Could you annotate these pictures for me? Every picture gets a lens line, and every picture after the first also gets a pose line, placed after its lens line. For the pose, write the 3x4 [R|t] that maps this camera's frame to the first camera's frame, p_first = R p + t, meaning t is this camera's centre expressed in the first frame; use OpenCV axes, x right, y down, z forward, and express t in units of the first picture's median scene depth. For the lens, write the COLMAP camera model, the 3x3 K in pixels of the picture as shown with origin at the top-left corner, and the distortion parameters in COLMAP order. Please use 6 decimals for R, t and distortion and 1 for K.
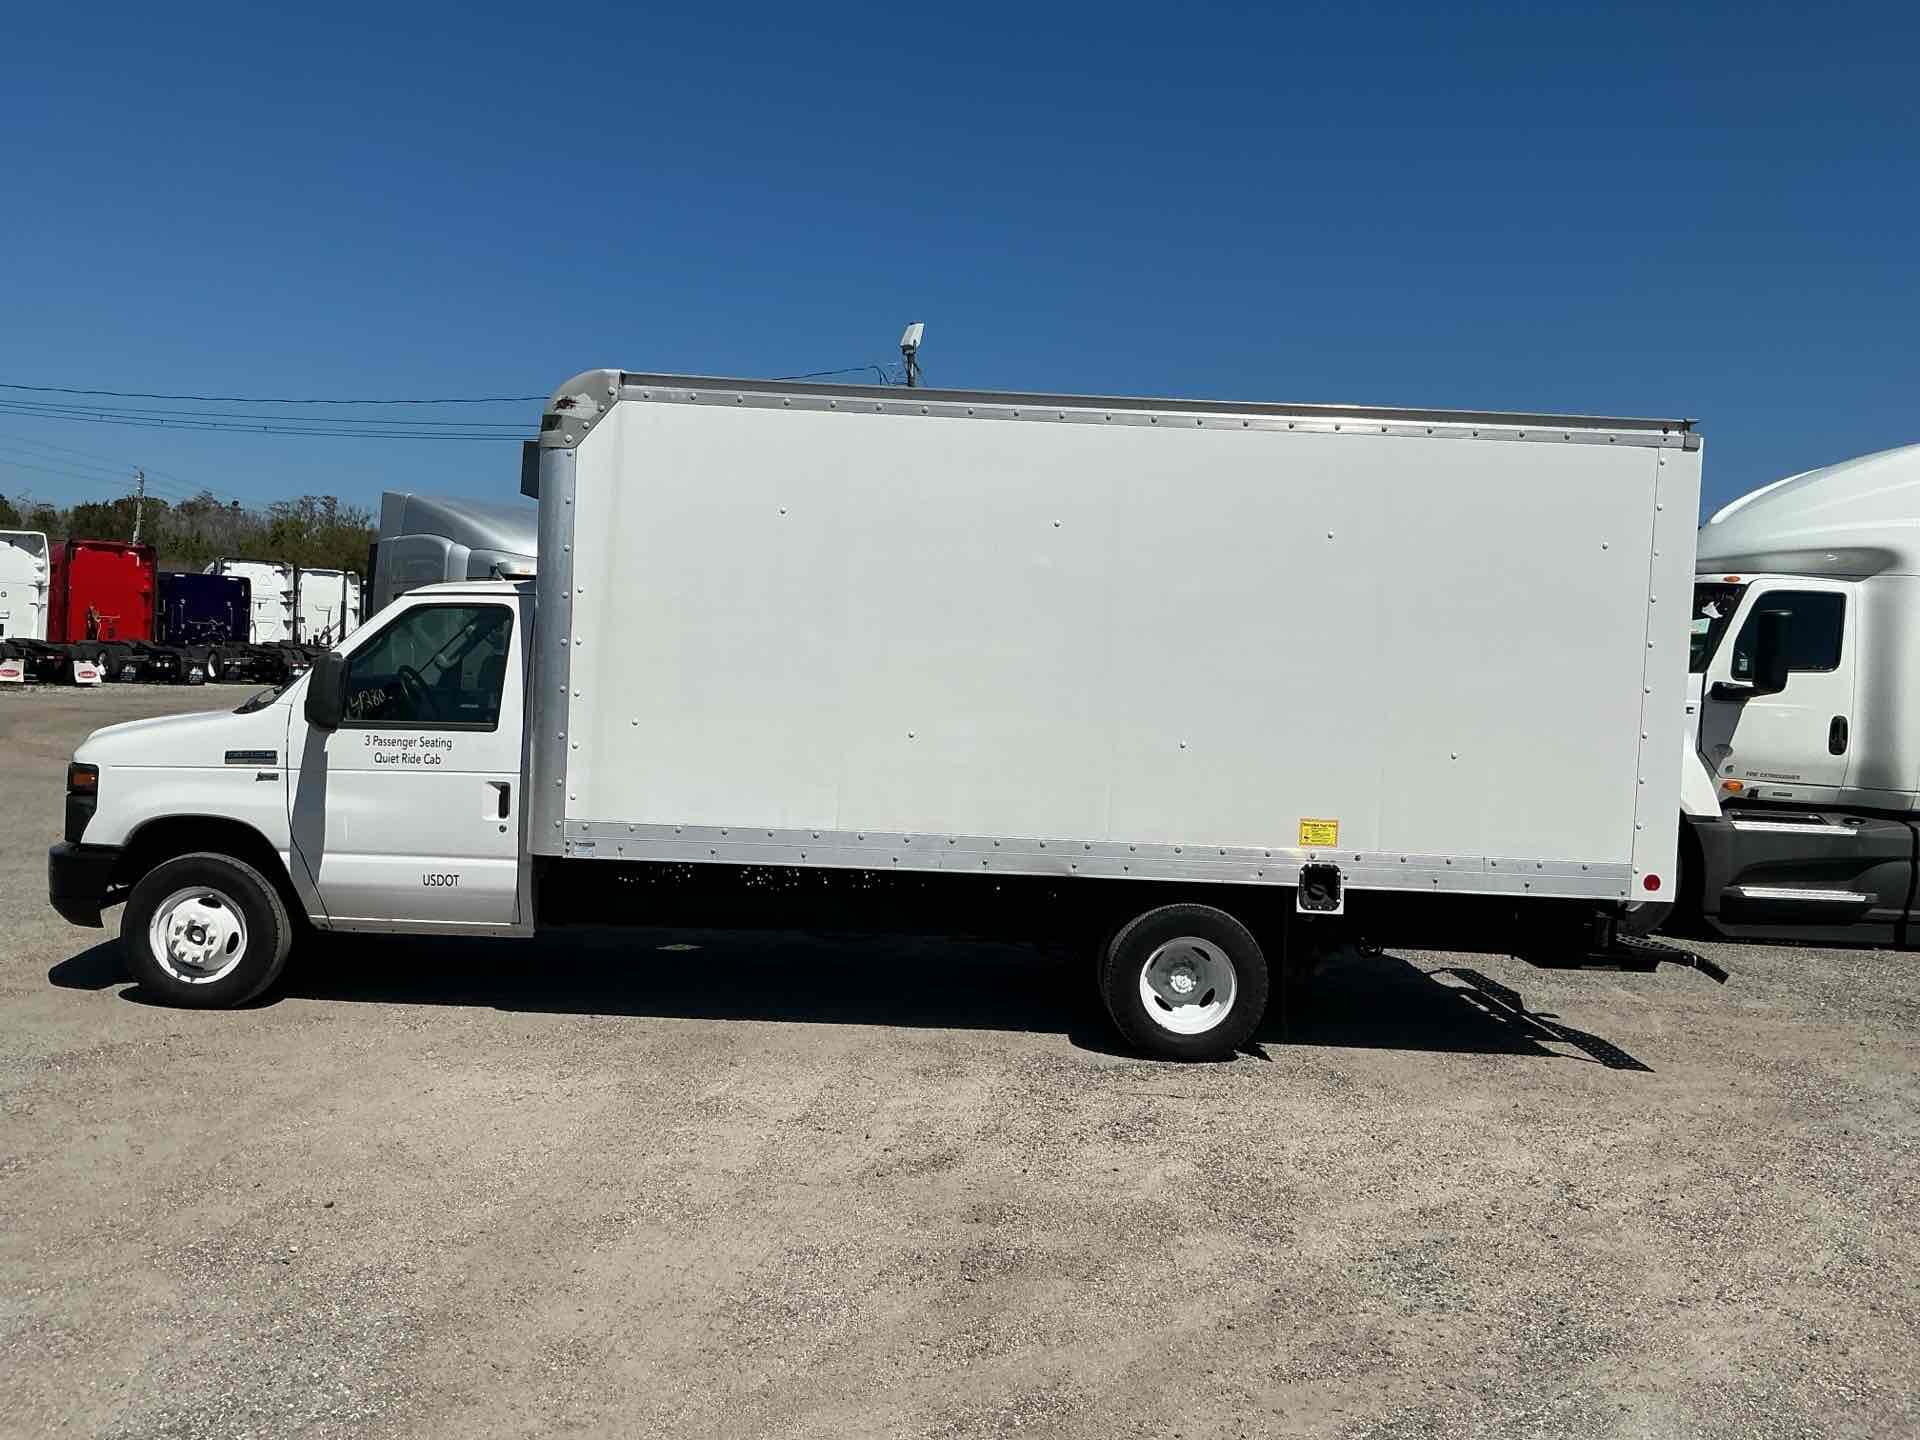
lens RADIAL K [[1586.6, 0, 956.9], [0, 1586.6, 711.3], [0, 0, 1]] dist [0.107425, -0.221648]
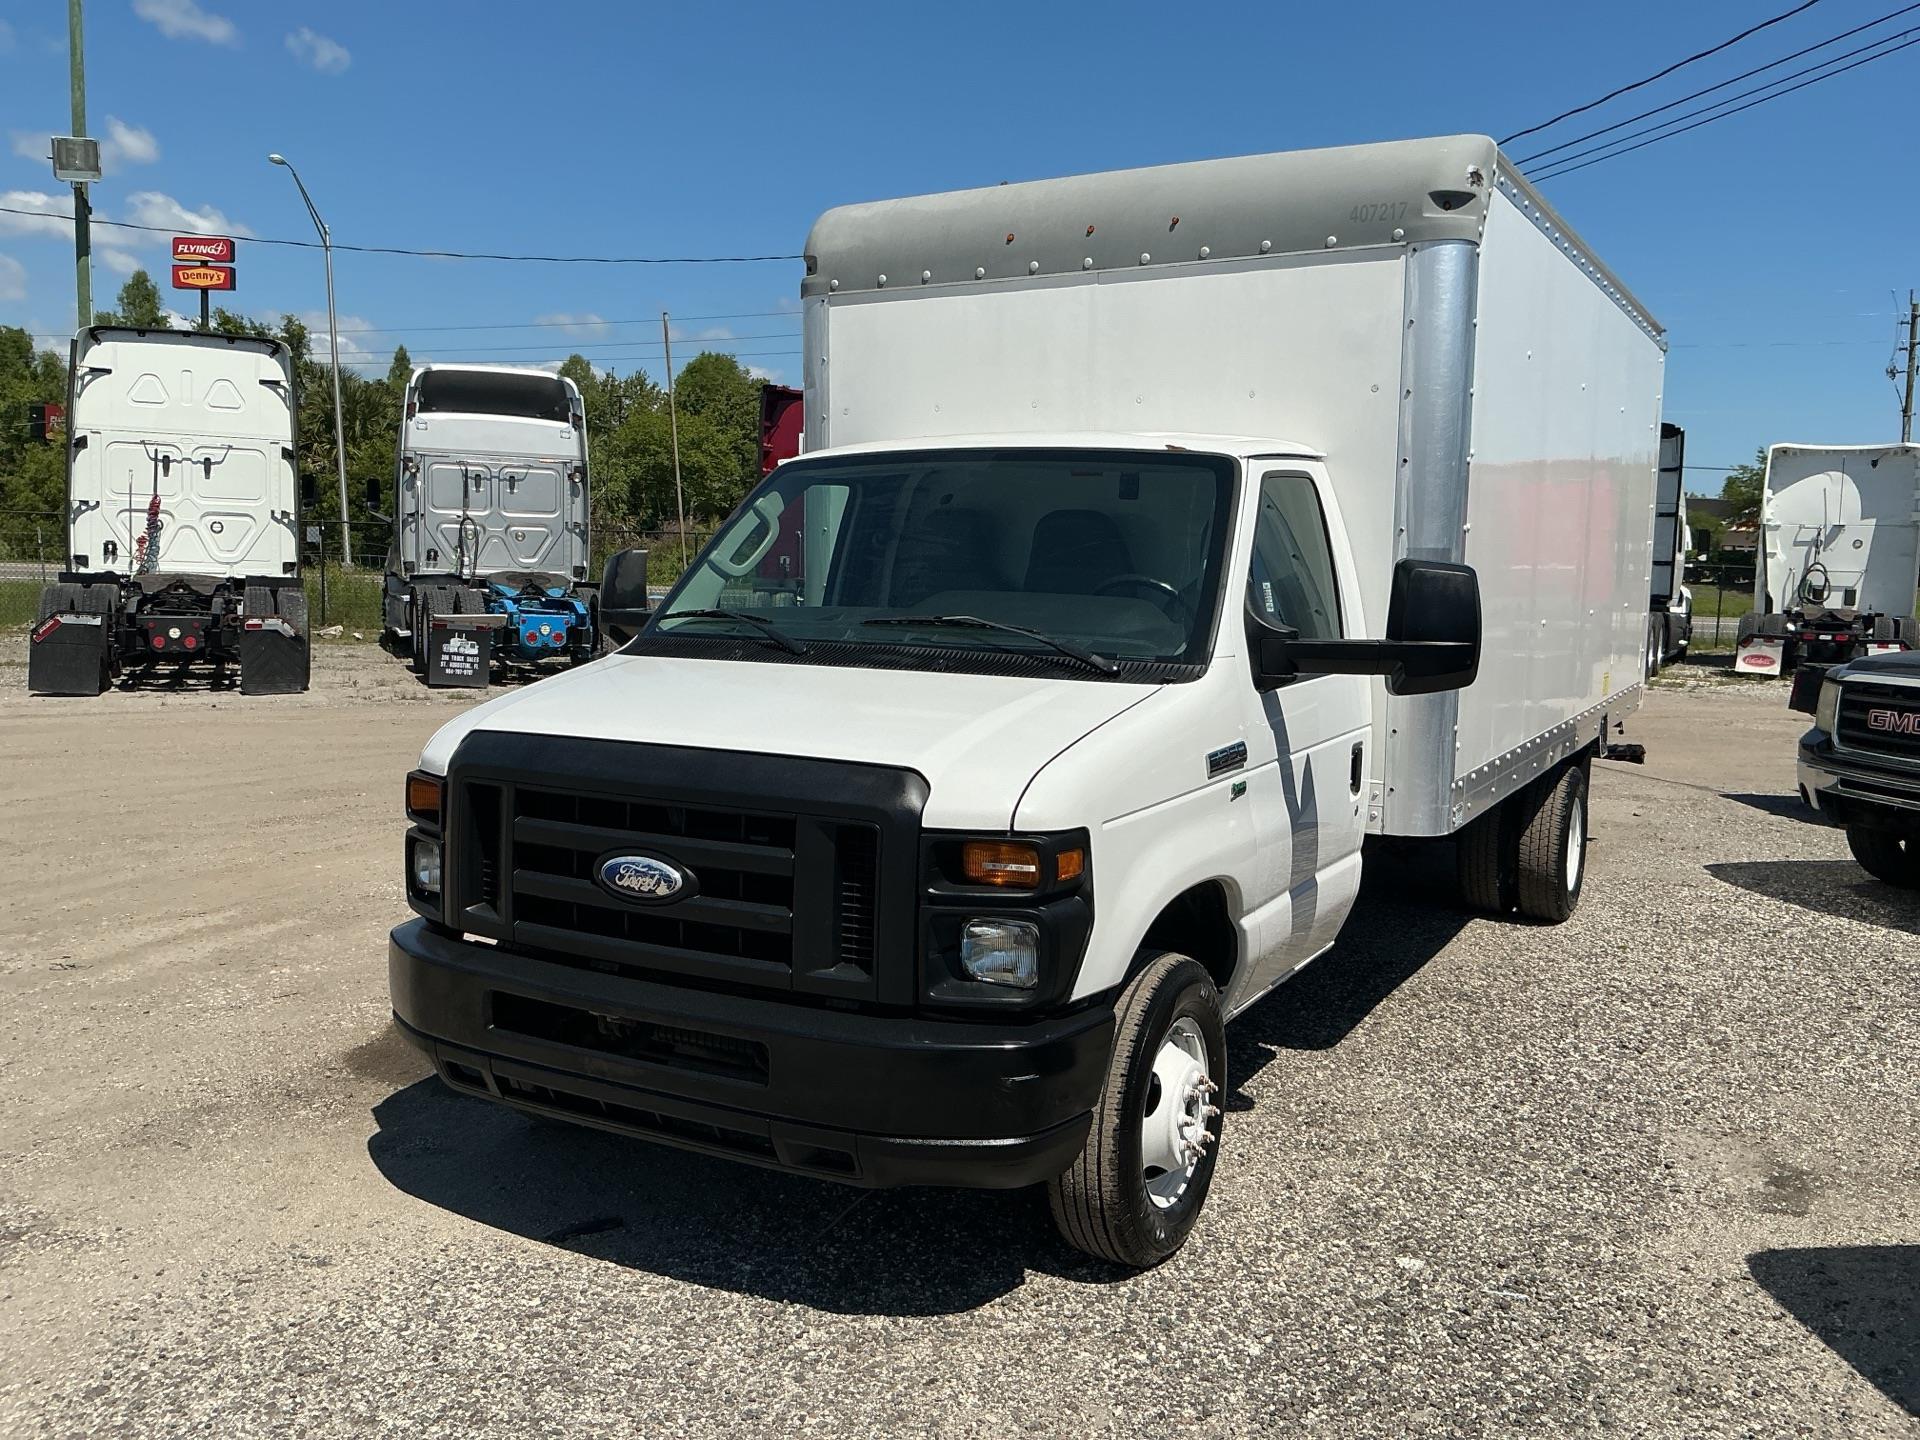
lens RADIAL K [[1586.6, 0, 956.9], [0, 1586.6, 711.3], [0, 0, 1]] dist [0.107425, -0.221648]
pose [[0.519533, -0.122503, 0.845623, -0.937995], [0.035958, 0.991927, 0.121606, -0.055972], [-0.853694, -0.032771, 0.519743, 0.798751]]
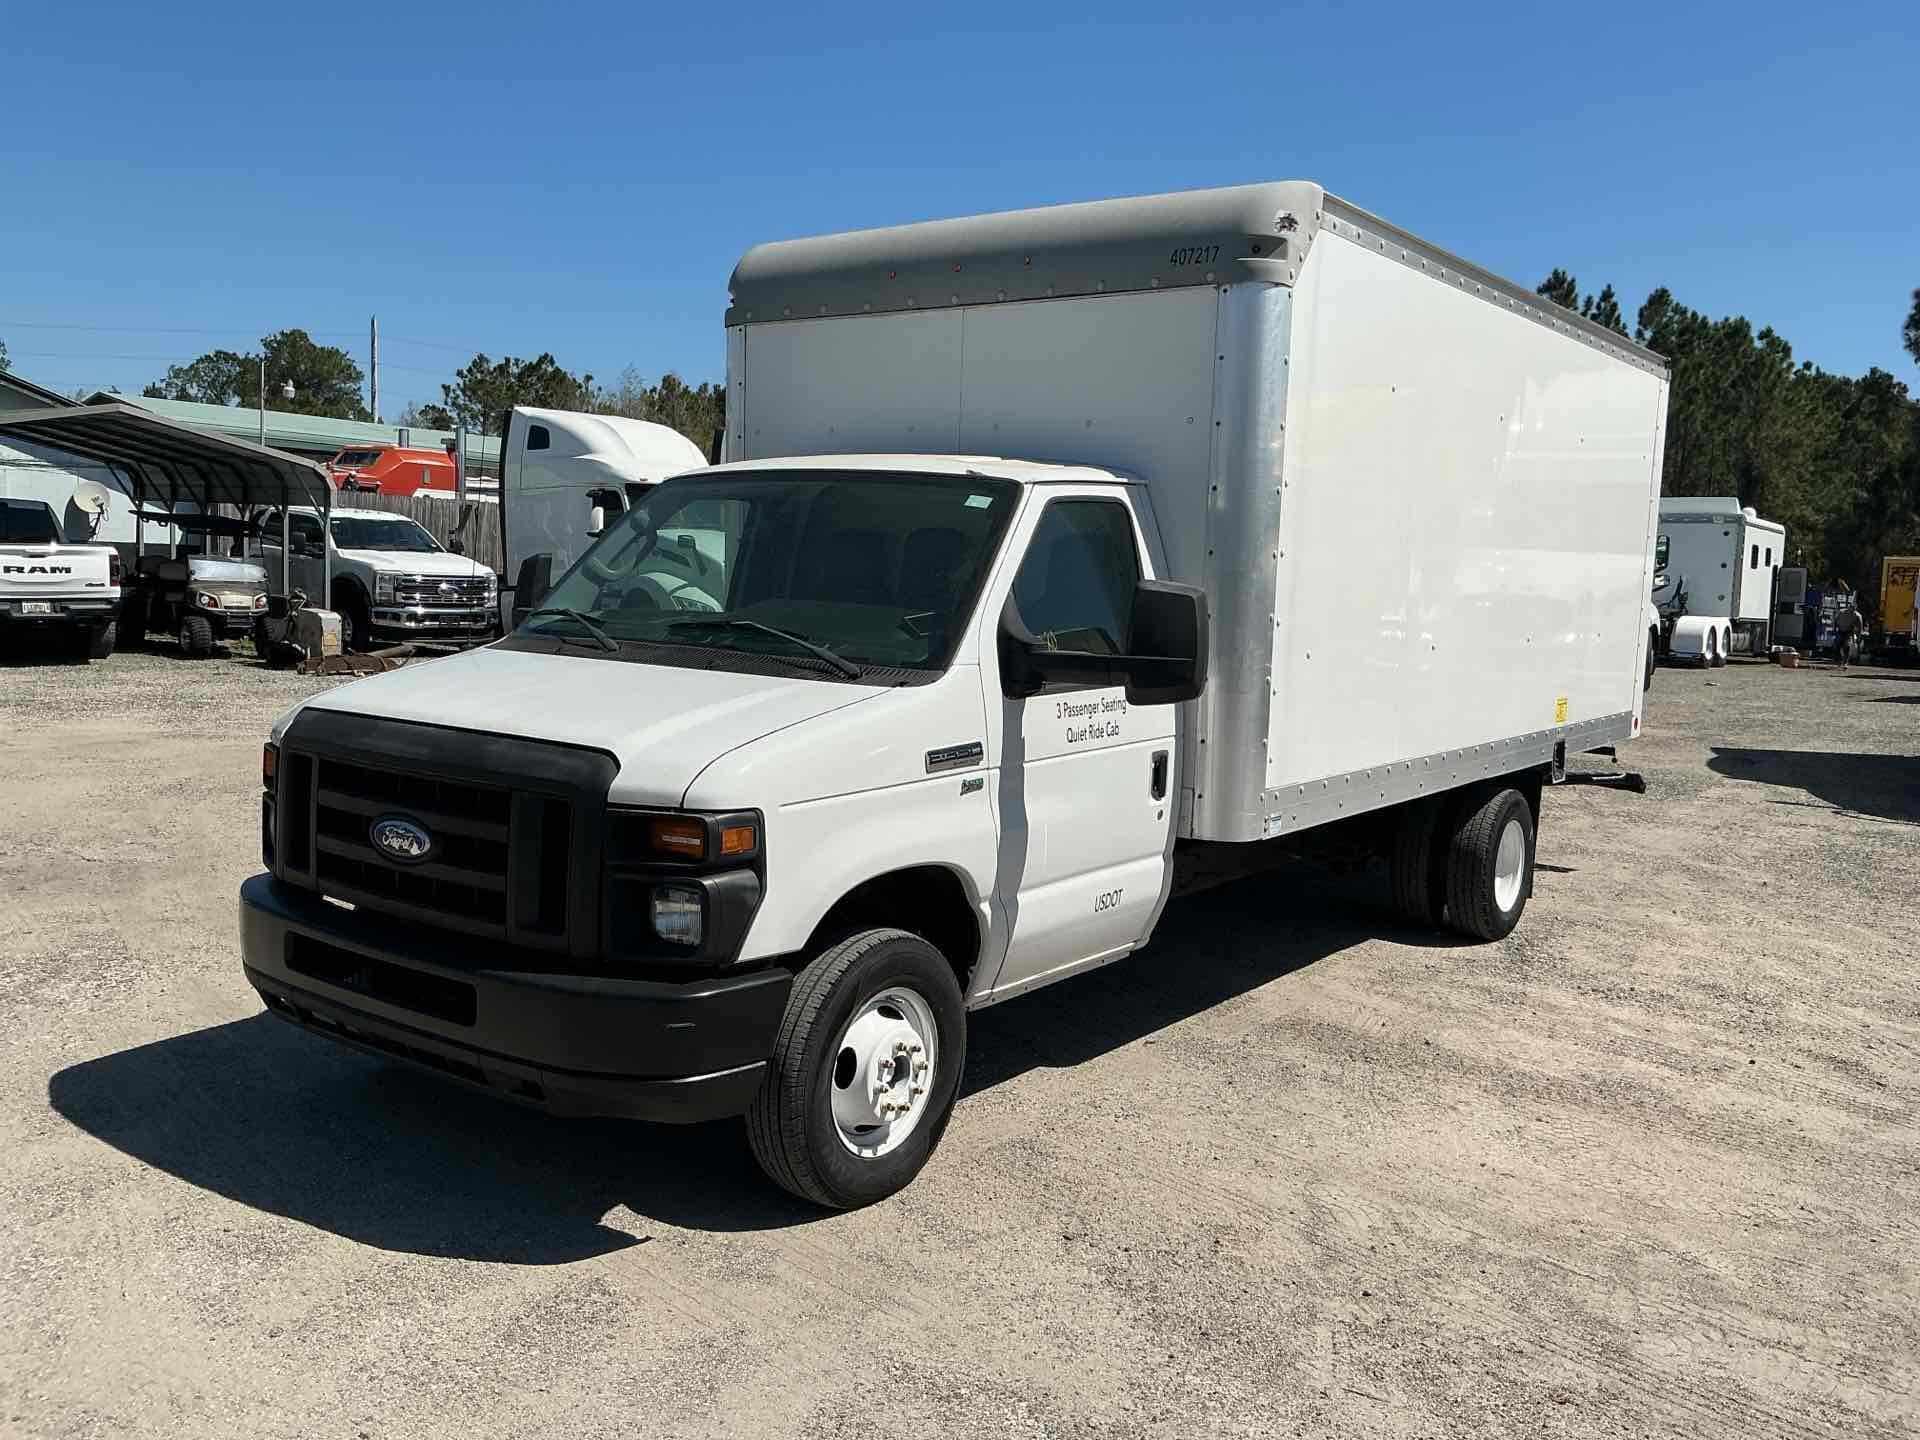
lens RADIAL K [[1586.6, 0, 956.9], [0, 1586.6, 711.3], [0, 0, 1]] dist [0.107425, -0.221648]
pose [[0.619508, -0.097191, 0.778951, -0.896449], [0.015742, 0.993644, 0.111459, -0.054090], [-0.784833, -0.056788, 0.617100, 0.635509]]
